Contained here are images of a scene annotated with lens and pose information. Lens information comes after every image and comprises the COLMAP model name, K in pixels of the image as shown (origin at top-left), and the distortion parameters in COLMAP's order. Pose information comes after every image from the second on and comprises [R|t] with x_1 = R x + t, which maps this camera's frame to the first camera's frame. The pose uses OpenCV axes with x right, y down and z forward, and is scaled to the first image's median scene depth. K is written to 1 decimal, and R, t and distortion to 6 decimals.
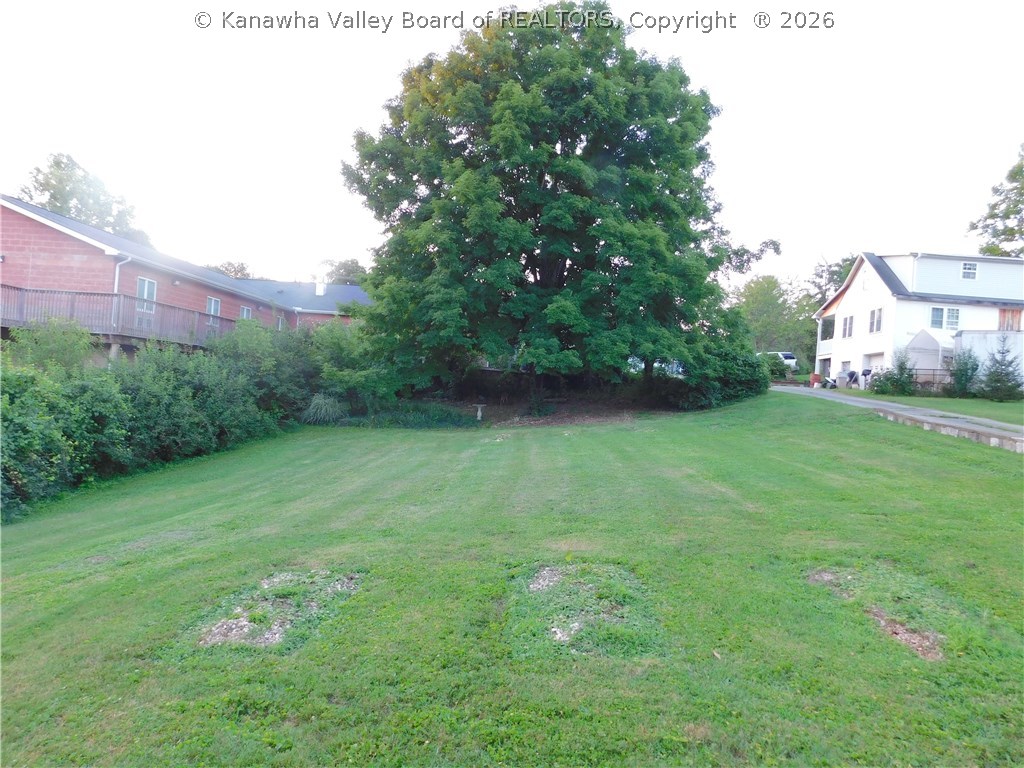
lens RADIAL K [[674.7, 0, 506.9], [0, 674.7, 387.9], [0, 0, 1]] dist [-0.037346, 0.005906]
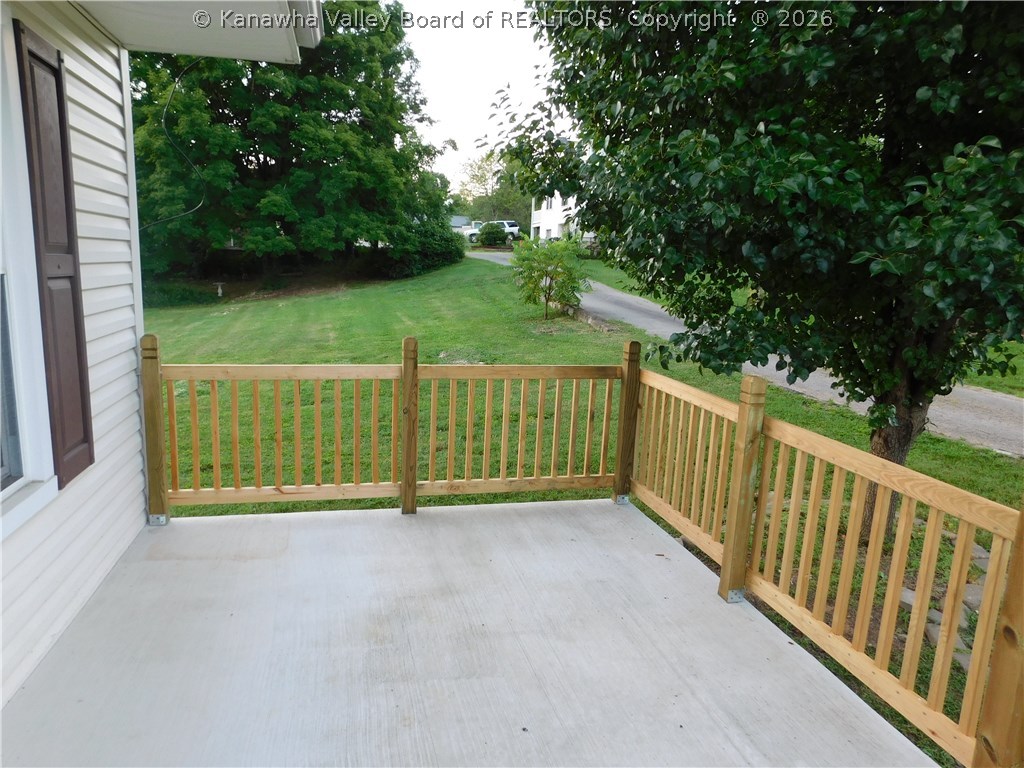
lens RADIAL K [[674.7, 0, 514.8], [0, 674.7, 378.6], [0, 0, 1]] dist [-0.037346, 0.005906]
pose [[0.952041, -0.092769, 0.291567, 0.109689], [0.035728, 0.980115, 0.195186, -0.024402], [-0.303877, -0.175408, 0.936424, -0.310905]]
